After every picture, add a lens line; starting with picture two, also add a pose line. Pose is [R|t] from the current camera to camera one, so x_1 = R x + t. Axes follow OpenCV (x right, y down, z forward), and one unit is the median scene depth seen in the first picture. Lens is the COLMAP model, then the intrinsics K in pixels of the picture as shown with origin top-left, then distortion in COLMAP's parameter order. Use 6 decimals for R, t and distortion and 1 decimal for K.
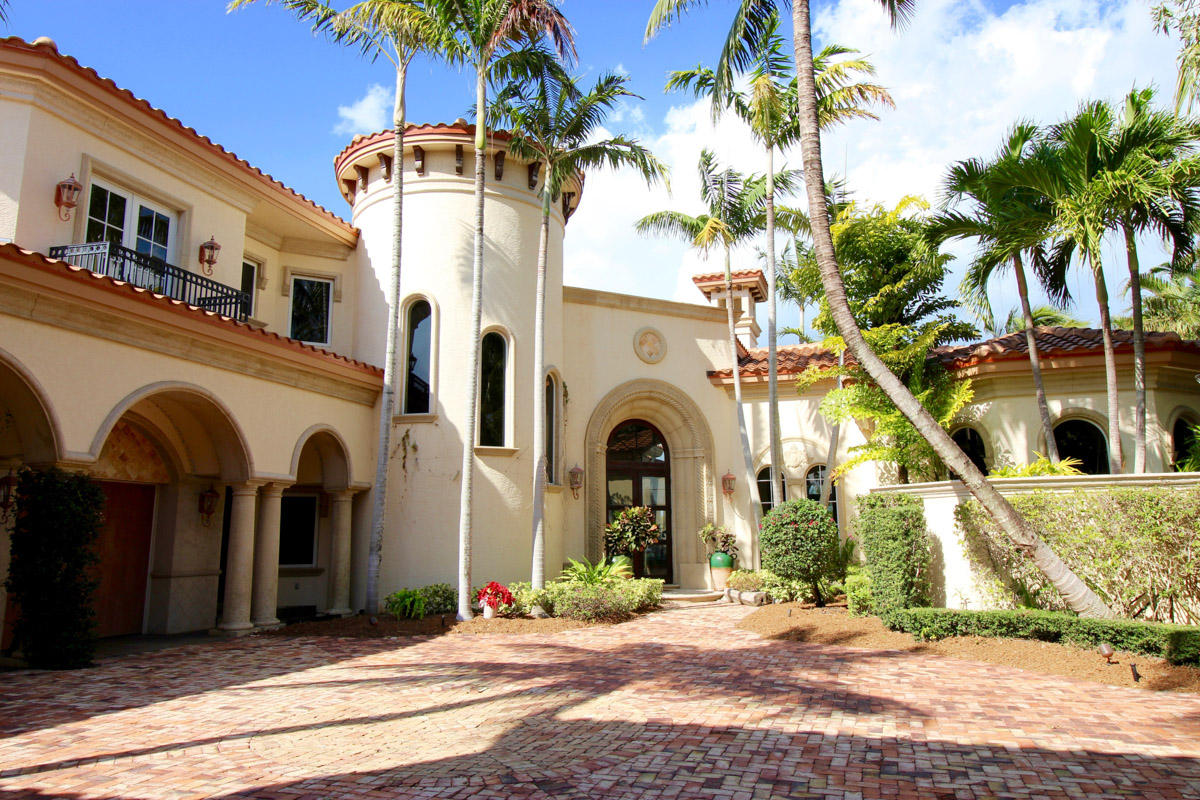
lens RADIAL K [[841.9, 0, 600.0], [0, 841.9, 400.0], [0, 0, 1]] dist [0.001884, -0.001716]
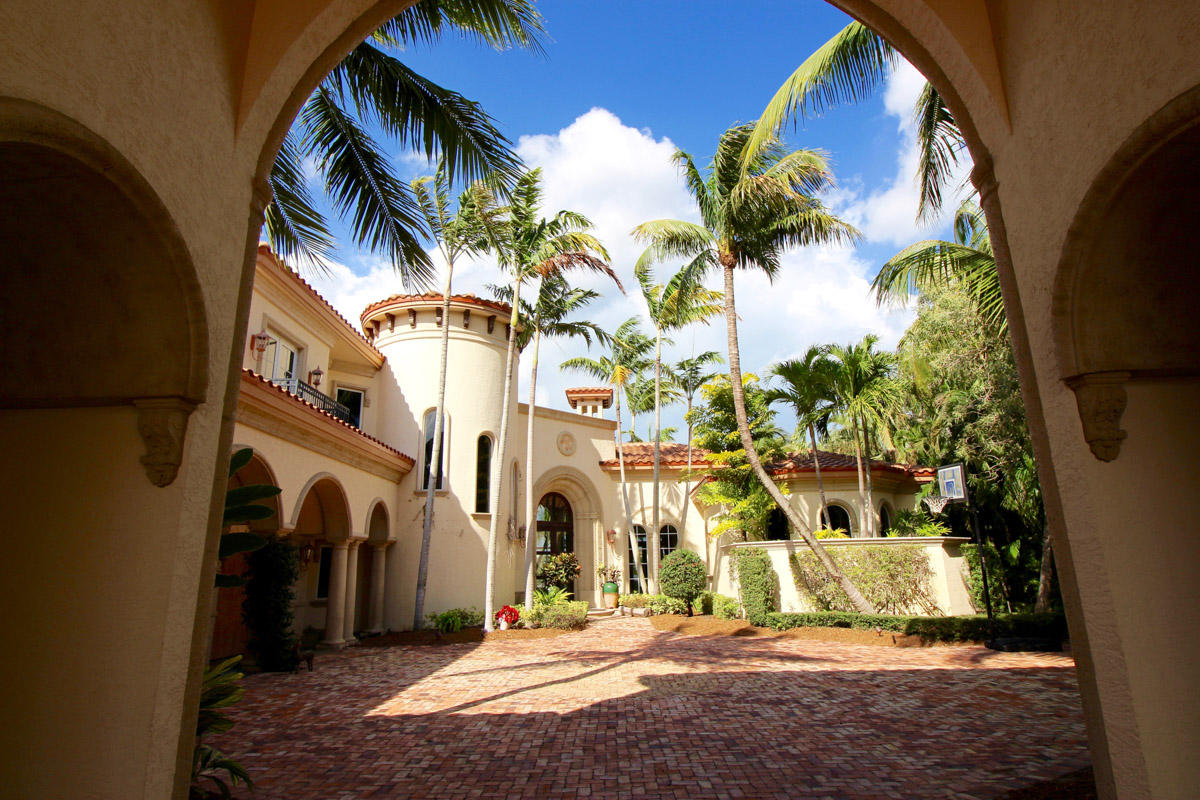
lens RADIAL K [[668.4, 0, 600.0], [0, 668.4, 400.0], [0, 0, 1]] dist [0.002028, 0.000114]
pose [[0.954596, 0.061383, 0.291511, -0.291749], [-0.036061, 0.995155, -0.091464, -0.043179], [-0.295714, 0.076799, 0.952185, -0.200778]]
